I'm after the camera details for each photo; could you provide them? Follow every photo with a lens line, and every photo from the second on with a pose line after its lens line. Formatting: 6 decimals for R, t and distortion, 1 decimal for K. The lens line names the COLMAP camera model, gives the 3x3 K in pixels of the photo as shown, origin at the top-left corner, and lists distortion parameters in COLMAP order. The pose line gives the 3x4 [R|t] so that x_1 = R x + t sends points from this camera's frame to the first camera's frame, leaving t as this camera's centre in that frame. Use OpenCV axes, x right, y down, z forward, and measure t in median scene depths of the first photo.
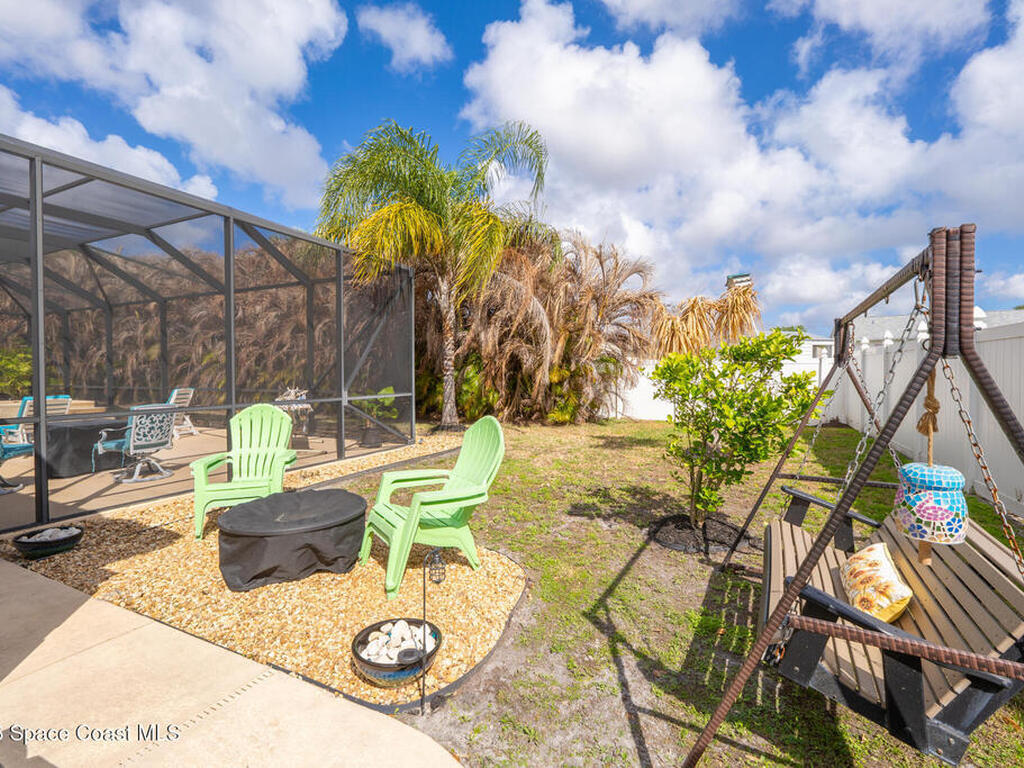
lens RADIAL K [[481.1, 0, 508.6], [0, 481.1, 379.1], [0, 0, 1]] dist [0.004187, 0.001063]
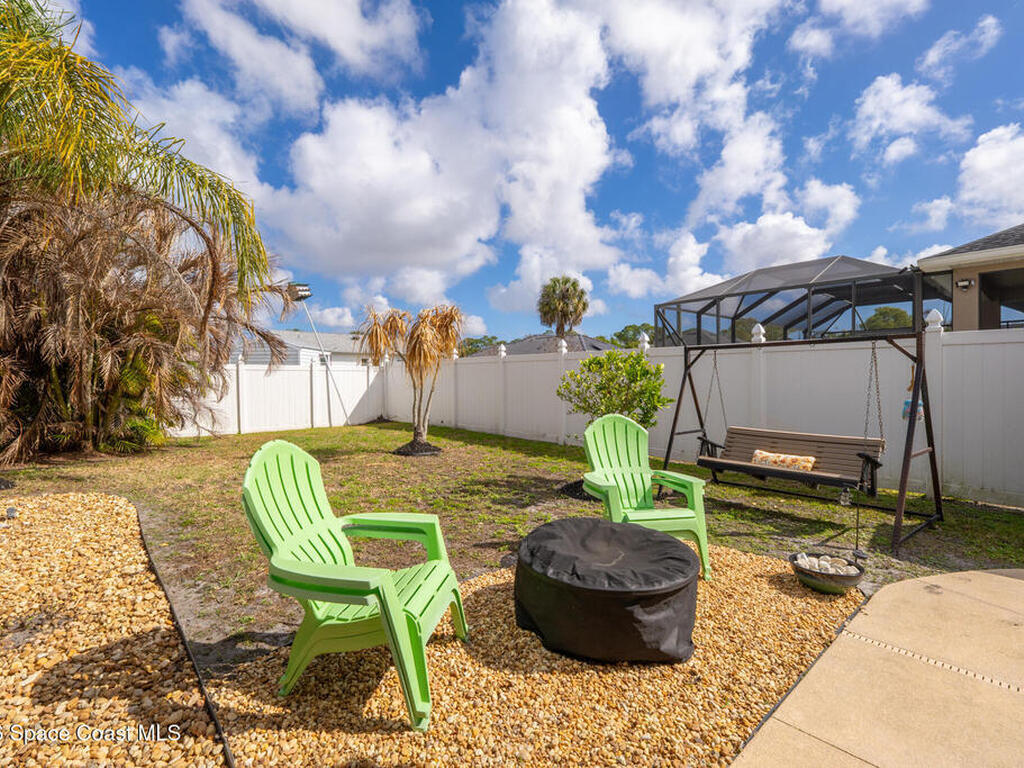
lens RADIAL K [[495.3, 0, 492.4], [0, 495.3, 385.3], [0, 0, 1]] dist [0.025953, 0.000393]
pose [[0.373176, -0.016316, 0.927617, -0.083731], [0.024282, 0.999675, 0.007814, -0.000161], [-0.927443, 0.019608, 0.373450, 0.058538]]
